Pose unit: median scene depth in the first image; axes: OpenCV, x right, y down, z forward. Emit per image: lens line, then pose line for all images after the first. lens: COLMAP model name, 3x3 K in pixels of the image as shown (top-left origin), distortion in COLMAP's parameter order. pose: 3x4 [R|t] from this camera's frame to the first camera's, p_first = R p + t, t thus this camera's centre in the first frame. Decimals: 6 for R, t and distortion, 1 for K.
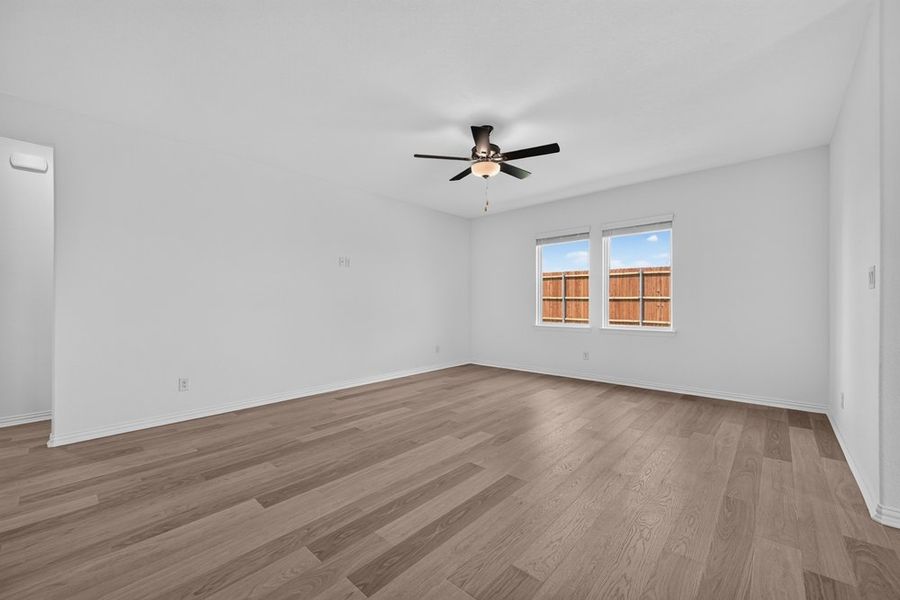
lens RADIAL K [[367.3, 0, 443.4], [0, 367.3, 291.9], [0, 0, 1]] dist [0.001100, 0.000027]
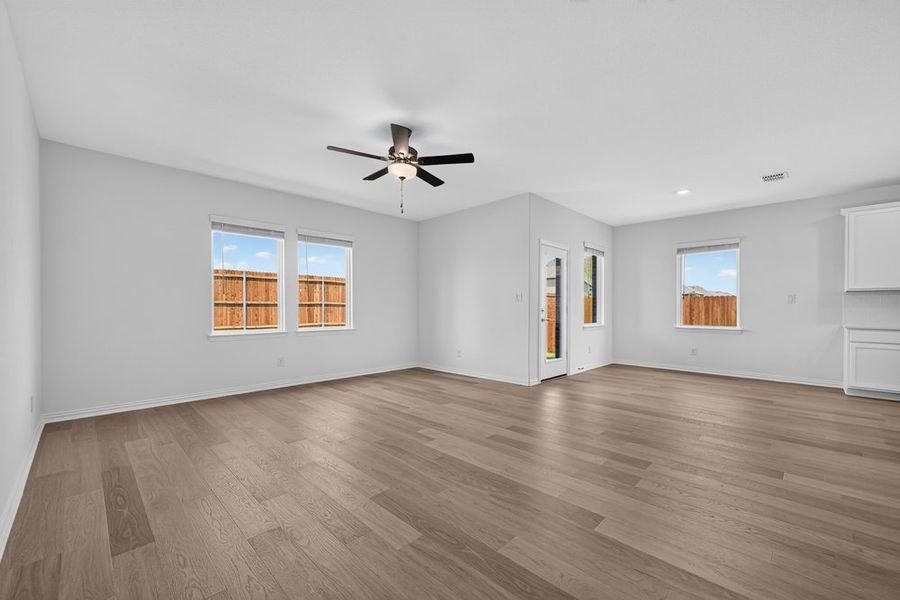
lens RADIAL K [[360.5, 0, 460.2], [0, 360.5, 303.2], [0, 0, 1]] dist [0.004373, 0.000159]
pose [[0.015115, 0.007821, 0.999855, -0.833839], [-0.031695, 0.999471, -0.007338, 0.017656], [-0.999383, -0.031580, 0.015355, 0.790000]]
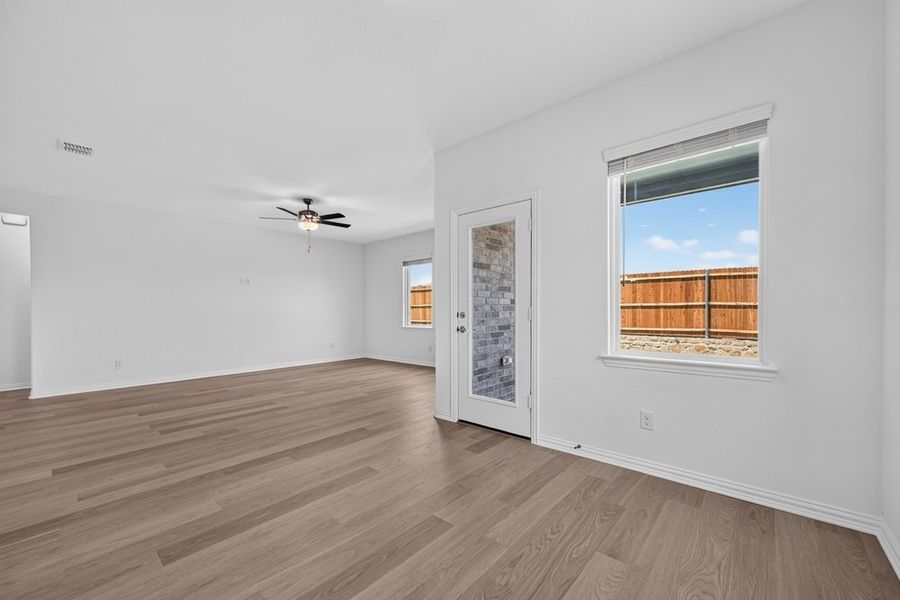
lens RADIAL K [[370.2, 0, 450.0], [0, 370.2, 300.0], [0, 0, 1]] dist [-0.003352, -0.000192]
pose [[0.999721, -0.003284, 0.023411, 0.641219], [0.003121, 0.999971, 0.007010, -0.023335], [-0.023433, -0.006935, 0.999701, -0.569277]]
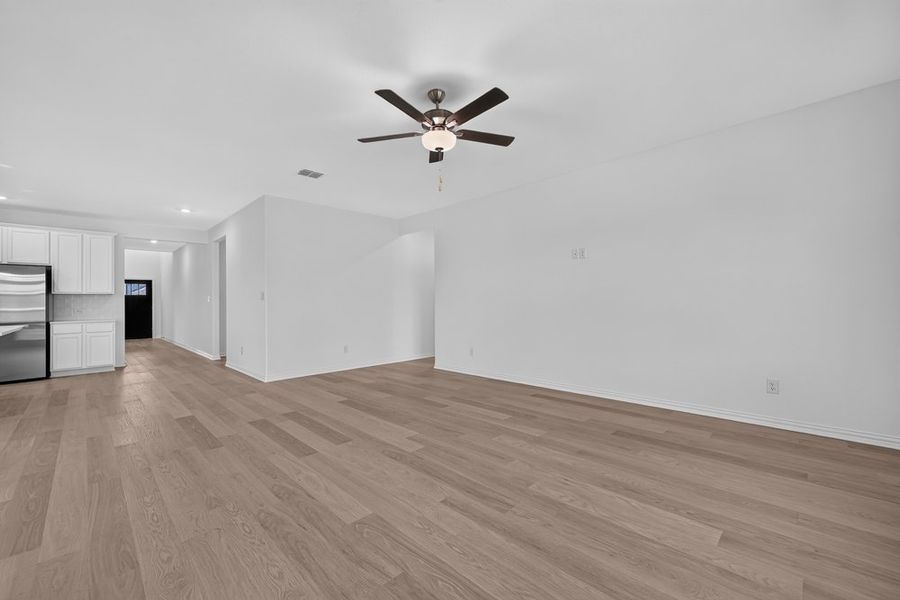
lens RADIAL K [[360.5, 0, 460.2], [0, 360.5, 303.2], [0, 0, 1]] dist [0.004373, 0.000159]
pose [[-0.027086, 0.004761, -0.999622, 0.888798], [0.045982, 0.998936, 0.003512, 0.026471], [0.998575, -0.045870, -0.027276, 1.018458]]
